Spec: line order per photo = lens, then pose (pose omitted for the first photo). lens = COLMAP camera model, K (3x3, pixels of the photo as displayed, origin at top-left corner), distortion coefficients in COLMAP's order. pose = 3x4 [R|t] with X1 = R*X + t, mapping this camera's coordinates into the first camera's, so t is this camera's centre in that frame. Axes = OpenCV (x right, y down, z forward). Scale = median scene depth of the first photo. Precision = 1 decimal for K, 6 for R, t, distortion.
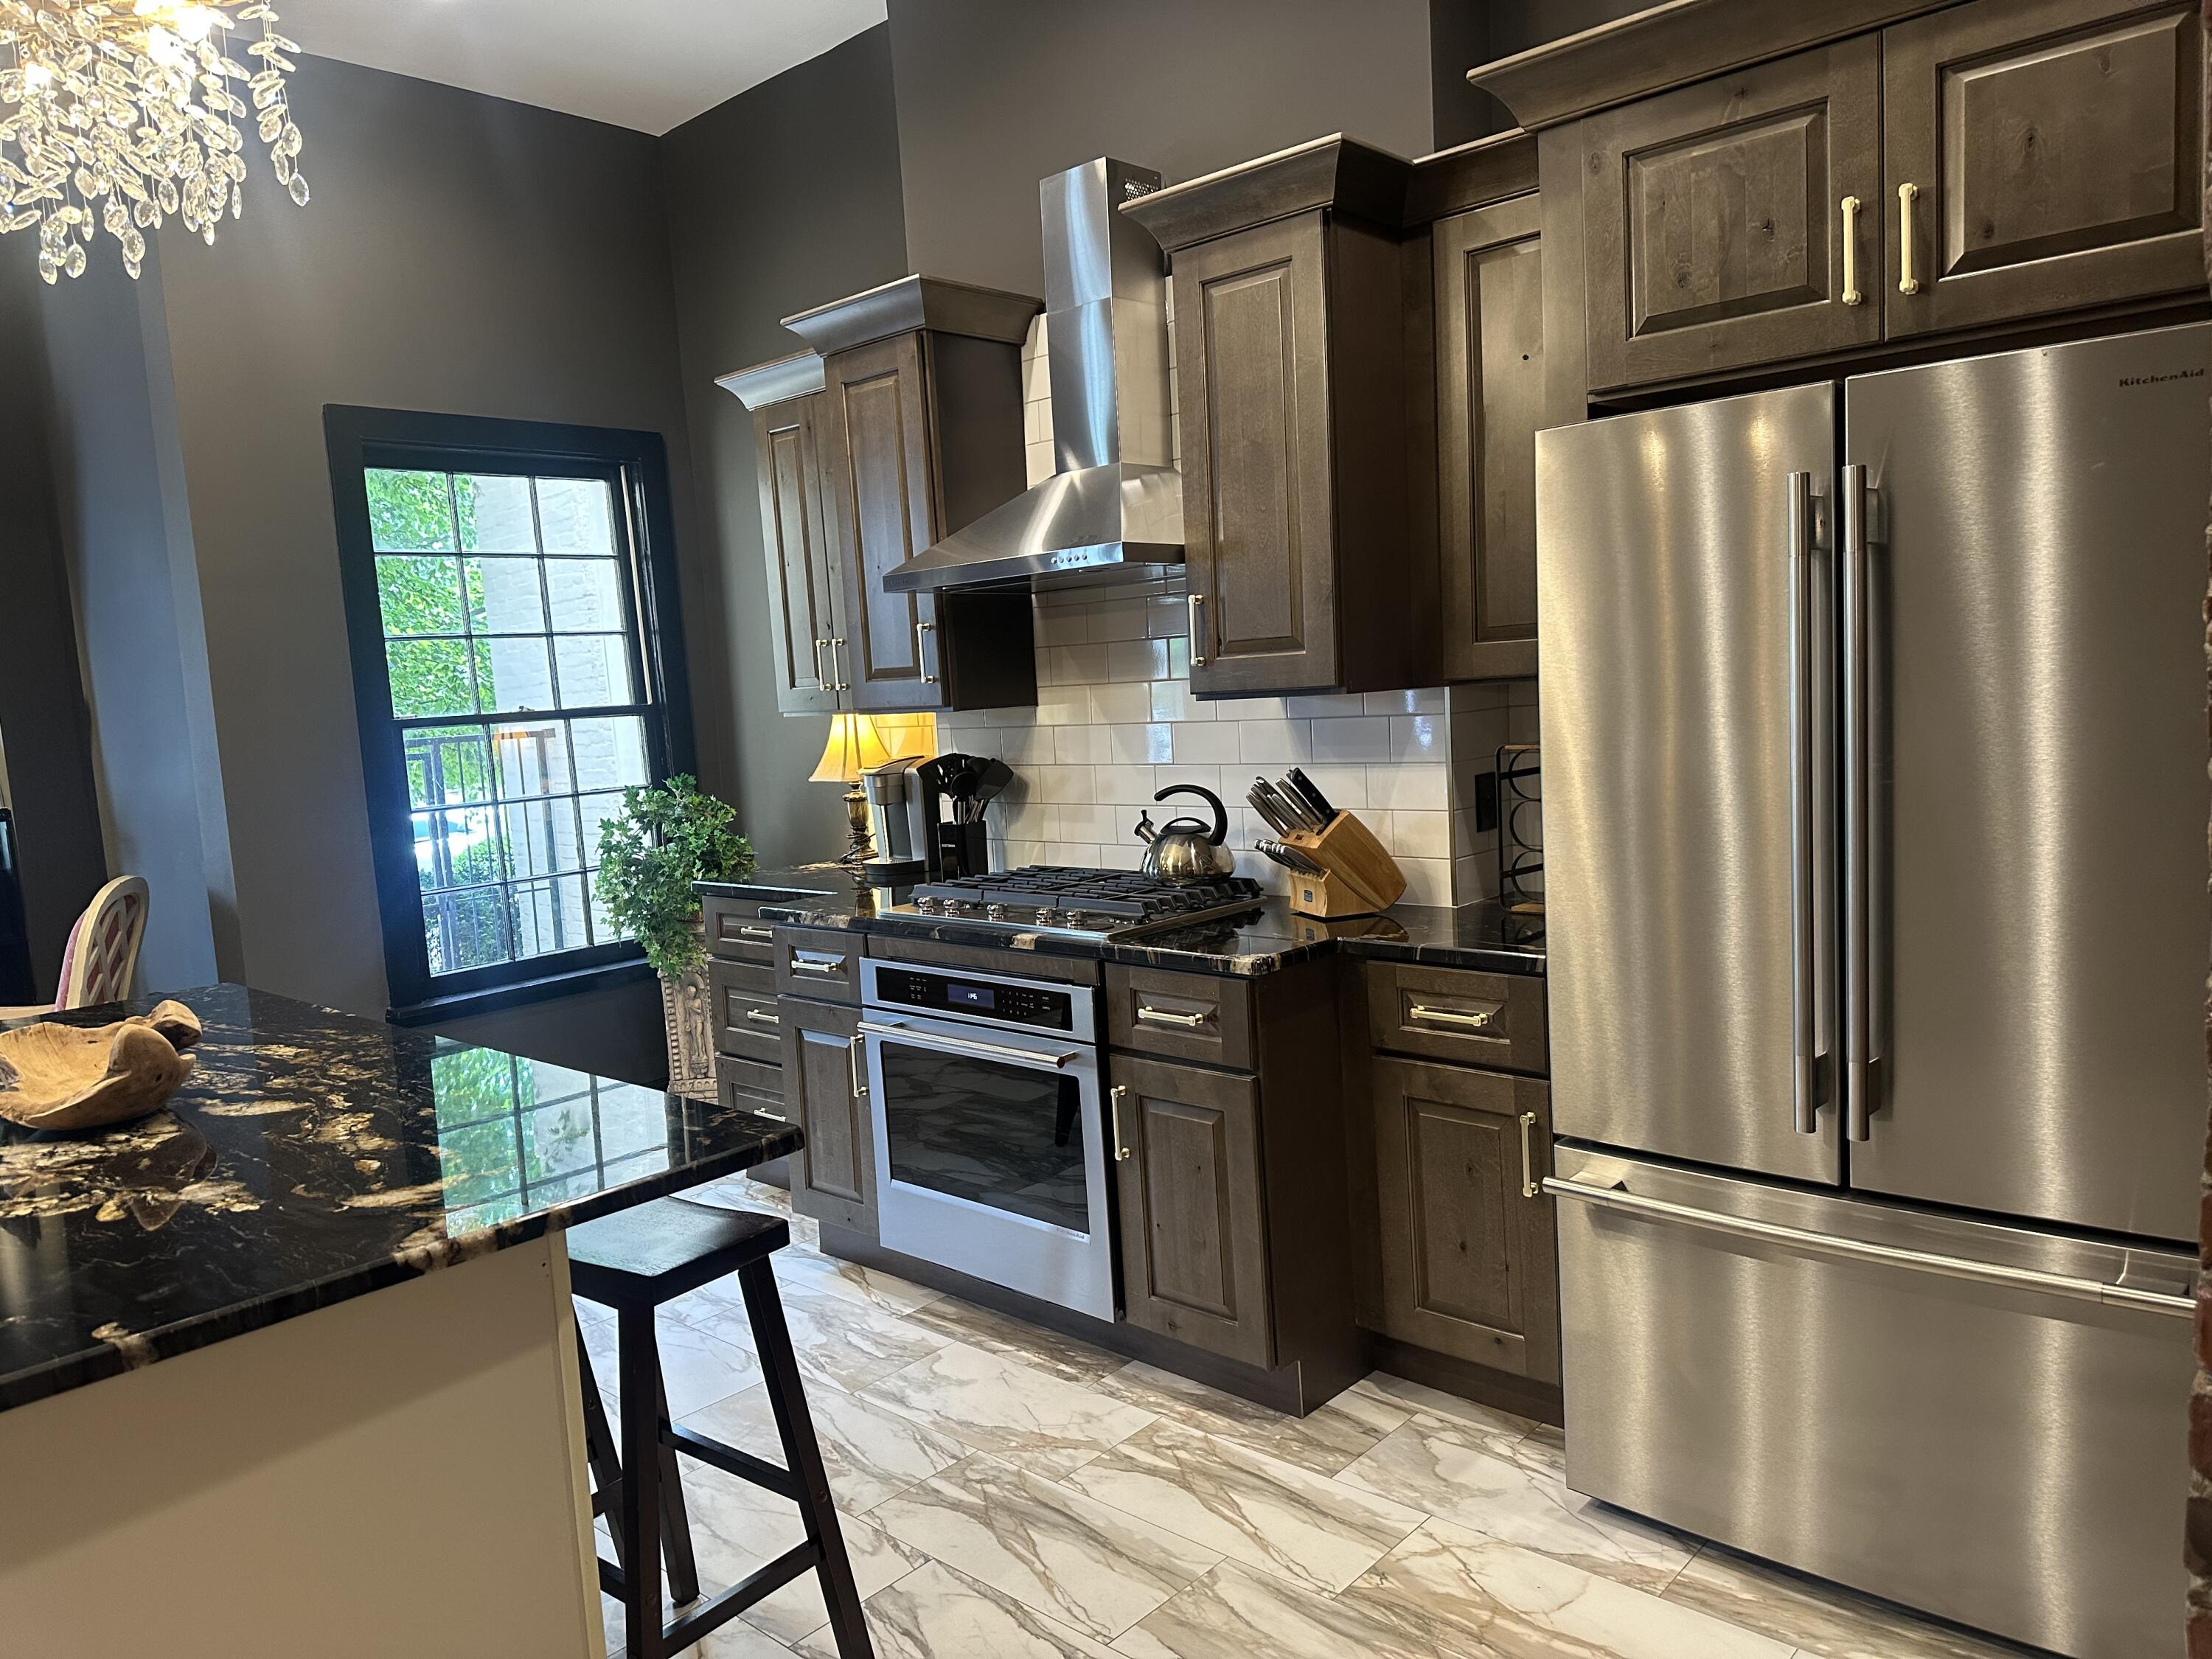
lens RADIAL K [[1553.5, 0, 1108.7], [0, 1553.5, 830.5], [0, 0, 1]] dist [0.062570, -0.075305]
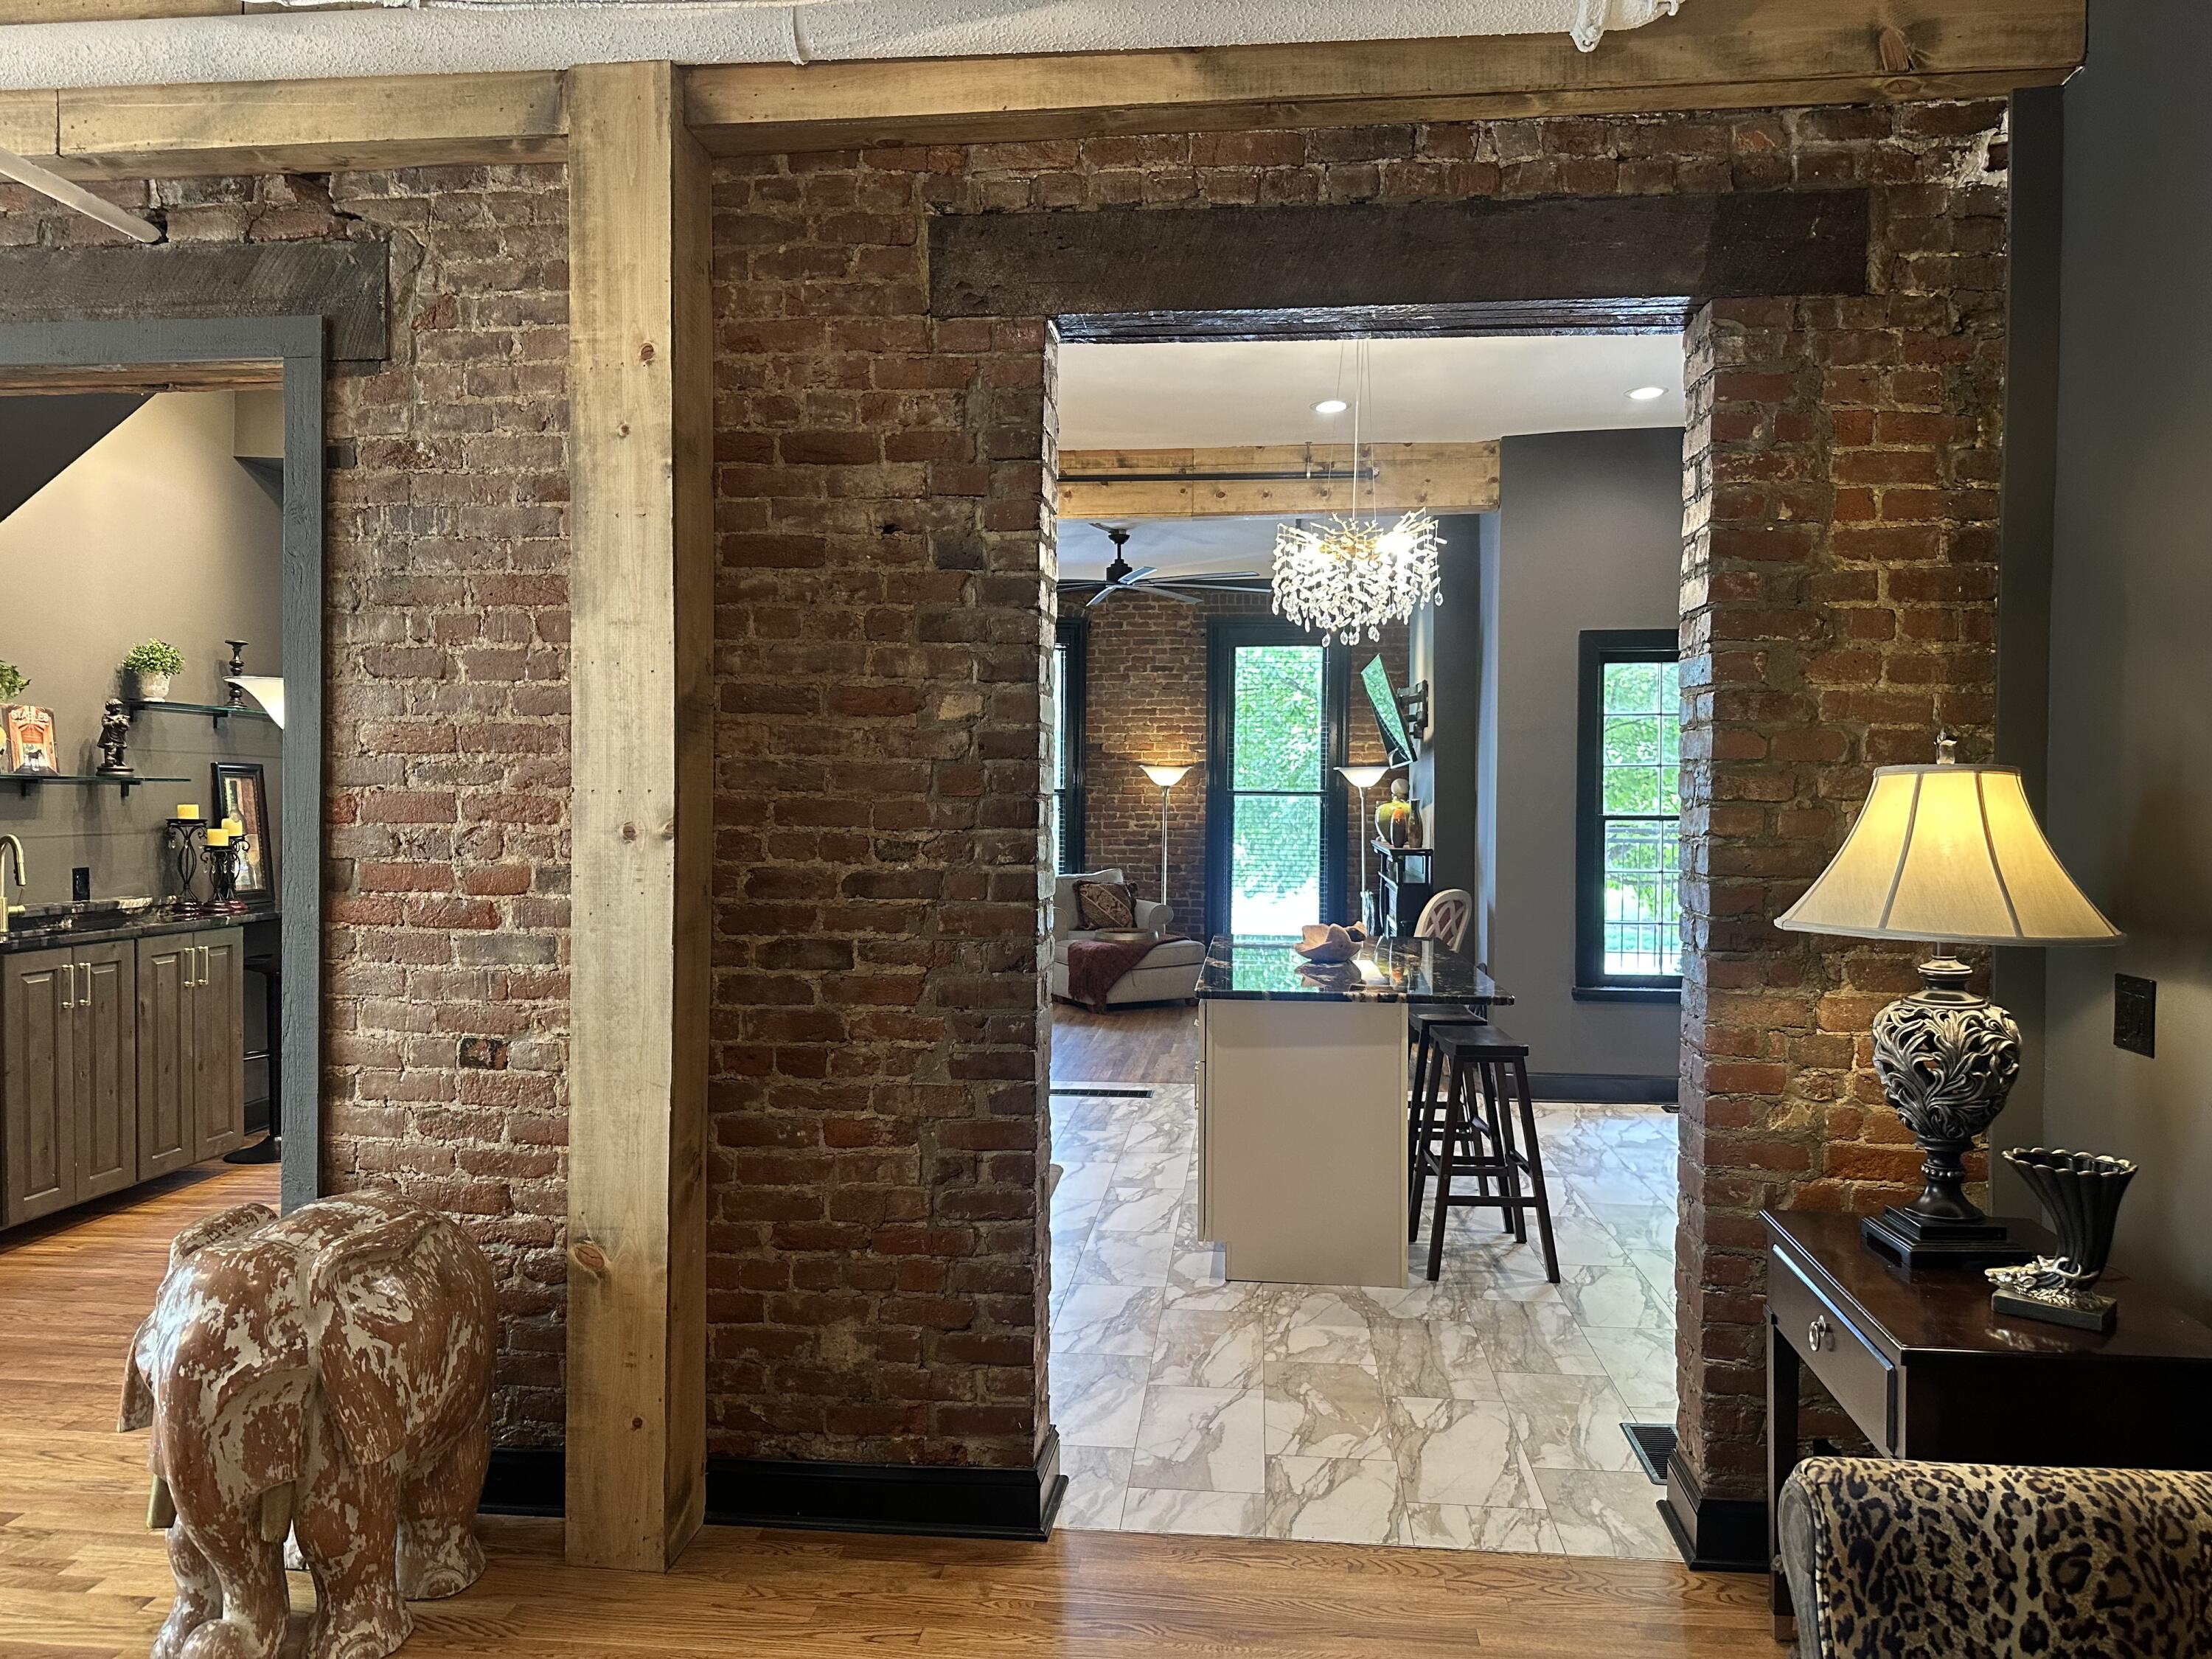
lens RADIAL K [[1553.5, 0, 1094.7], [0, 1553.5, 820.1], [0, 0, 1]] dist [0.062570, -0.075305]
pose [[0.589534, 0.072840, -0.804453, 0.861019], [-0.122136, 0.992513, 0.000362, -0.000748], [0.798456, 0.098039, 0.594017, -0.623006]]
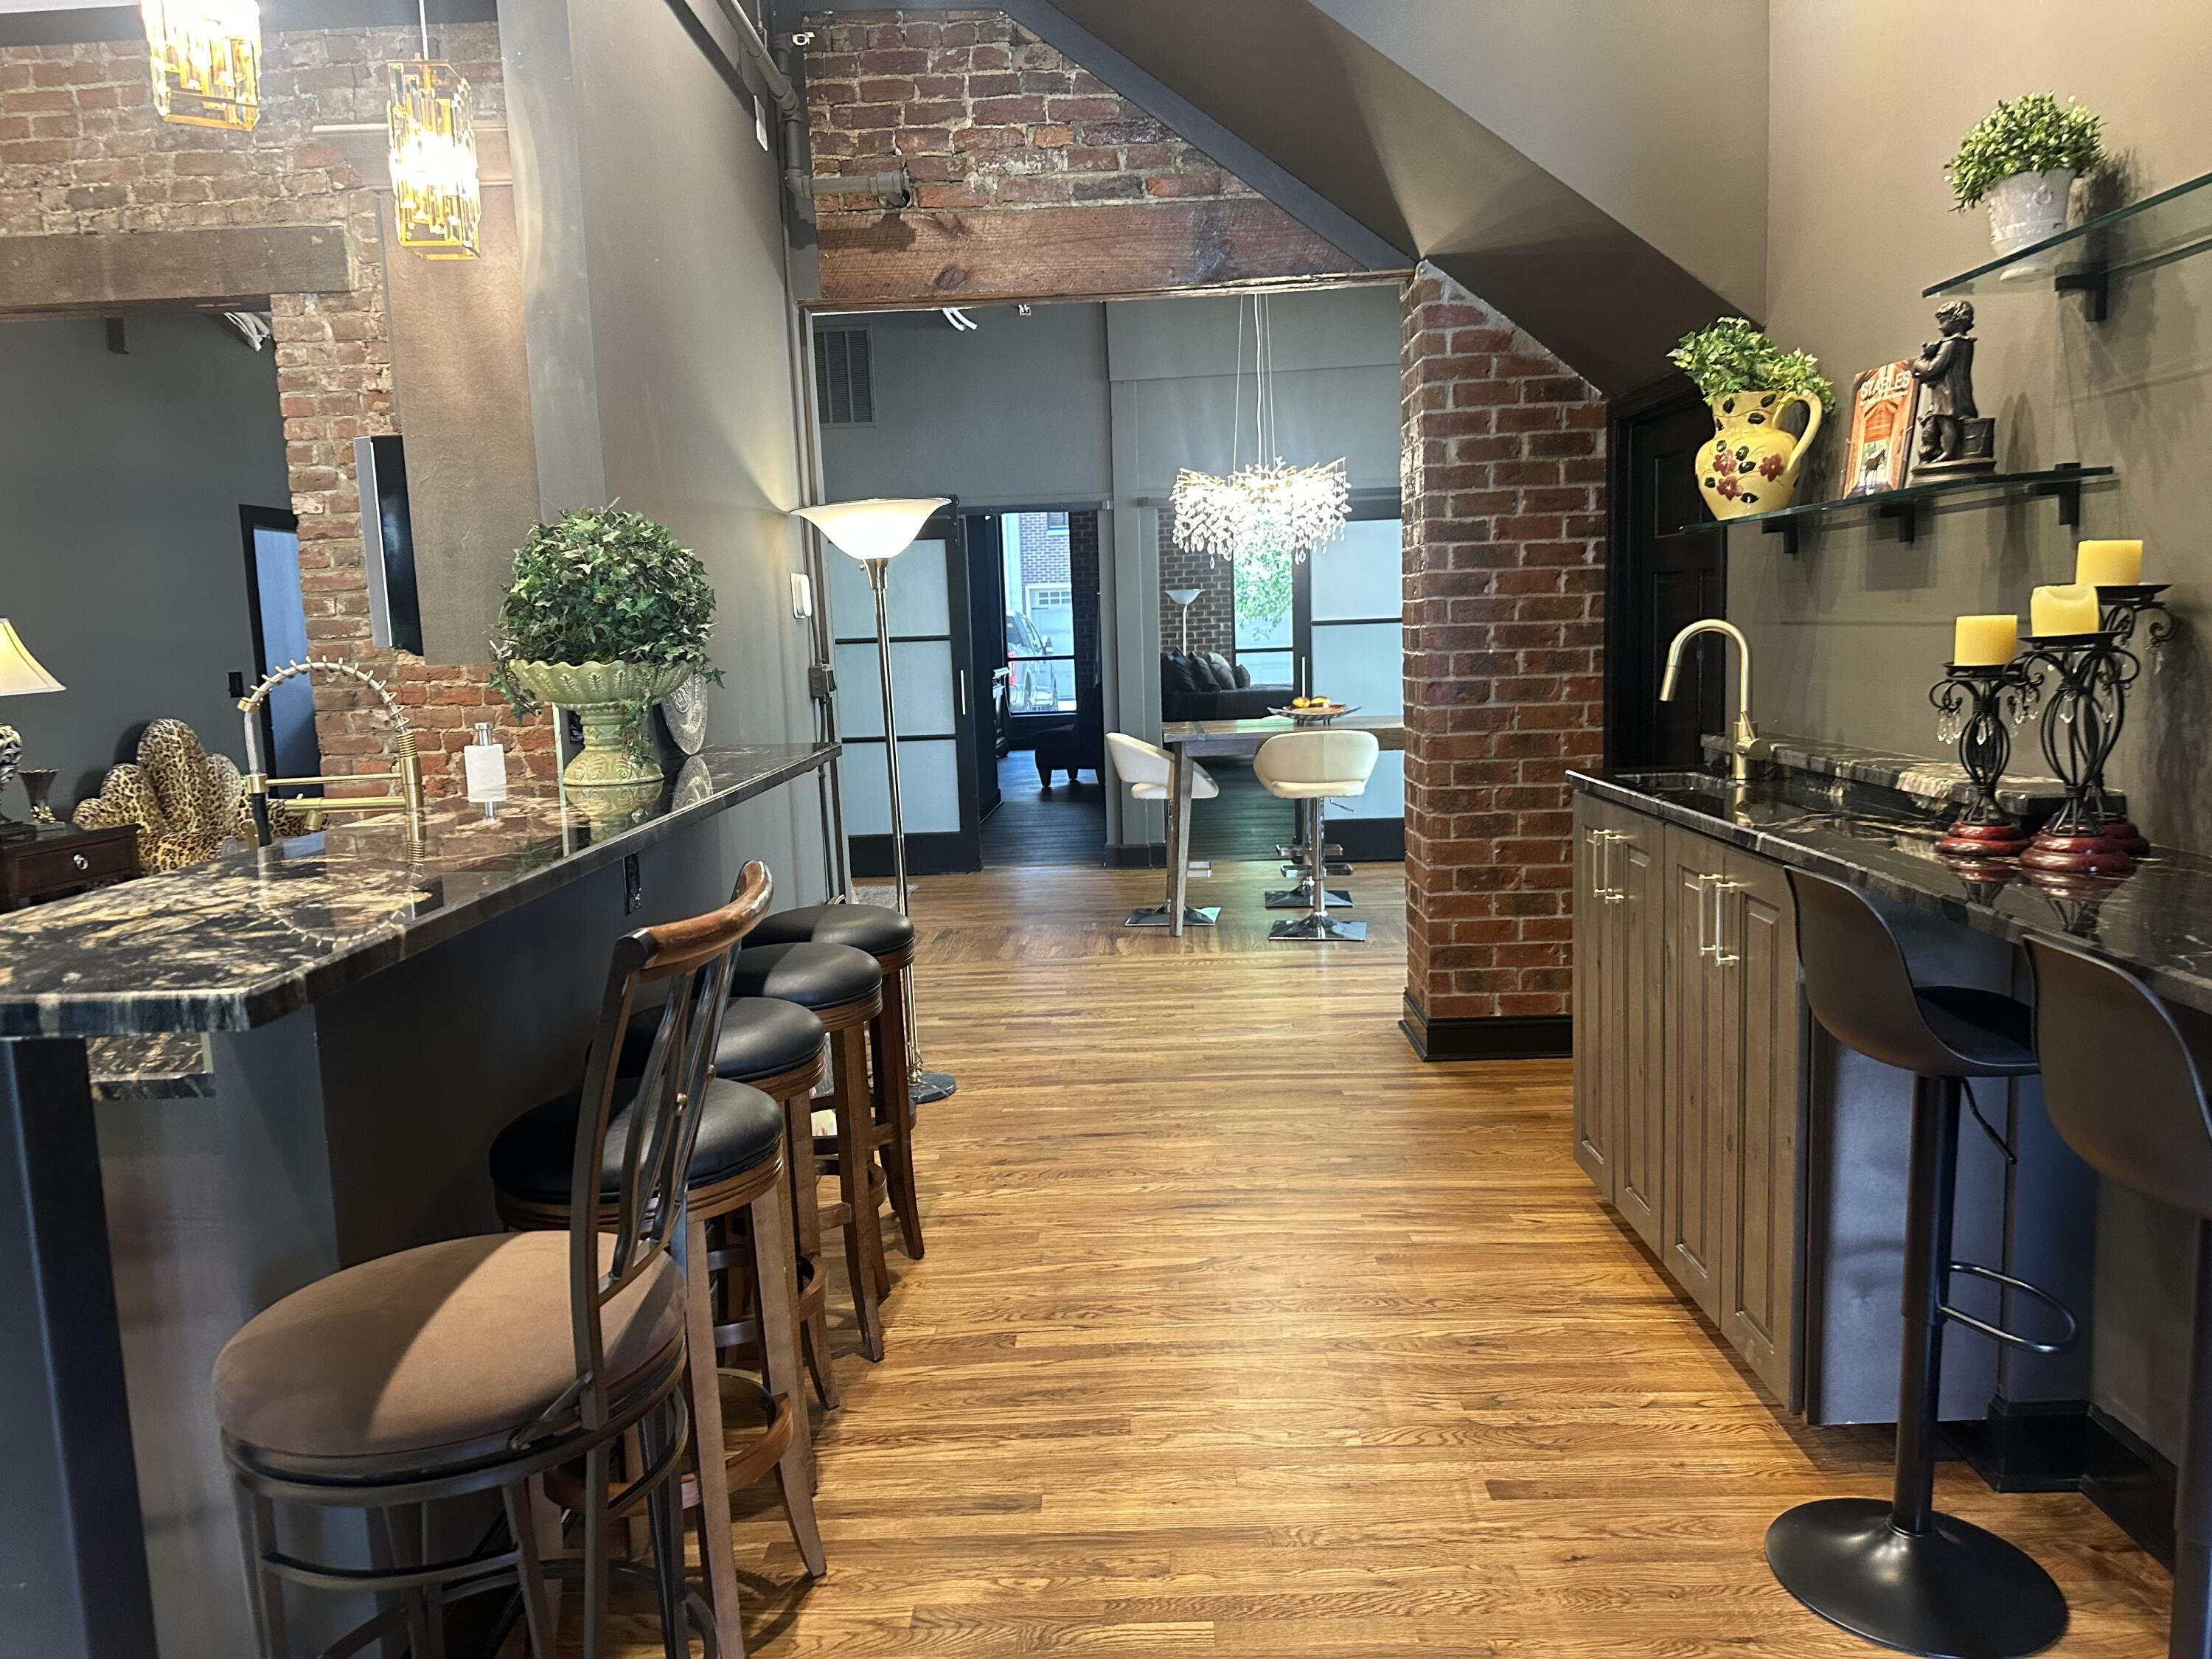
lens RADIAL K [[1553.5, 0, 1099.7], [0, 1553.5, 810.6], [0, 0, 1]] dist [0.062570, -0.075305]
pose [[-0.659805, -0.004120, 0.751426, -1.808822], [0.151184, 0.978809, 0.138117, 0.080675], [-0.736071, 0.204734, -0.645200, 0.490943]]
